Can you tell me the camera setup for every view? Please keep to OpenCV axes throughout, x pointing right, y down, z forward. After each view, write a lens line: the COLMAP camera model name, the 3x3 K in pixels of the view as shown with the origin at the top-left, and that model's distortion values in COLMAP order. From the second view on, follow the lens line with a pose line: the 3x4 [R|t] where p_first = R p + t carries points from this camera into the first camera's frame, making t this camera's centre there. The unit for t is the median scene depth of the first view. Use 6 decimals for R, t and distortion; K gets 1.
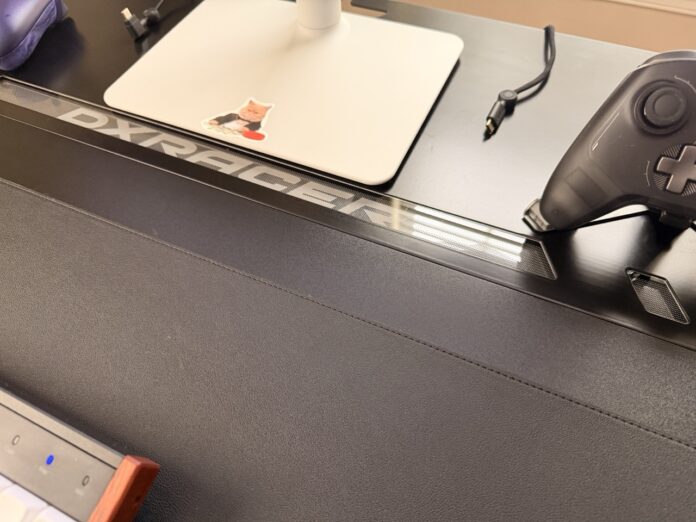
lens RADIAL K [[499.0, 0, 345.7], [0, 499.0, 279.9], [0, 0, 1]] dist [-0.000572, -0.046724]
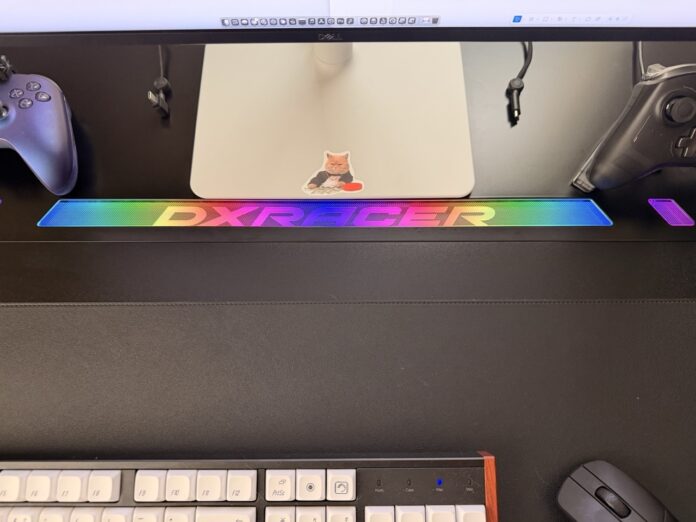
lens RADIAL K [[499.0, 0, 345.7], [0, 499.0, 279.9], [0, 0, 1]] dist [-0.000572, -0.046724]
pose [[0.905468, -0.381030, 0.186935, -0.495712], [0.331392, 0.909910, 0.249486, -0.382134], [-0.265155, -0.163953, 0.950164, -0.158517]]
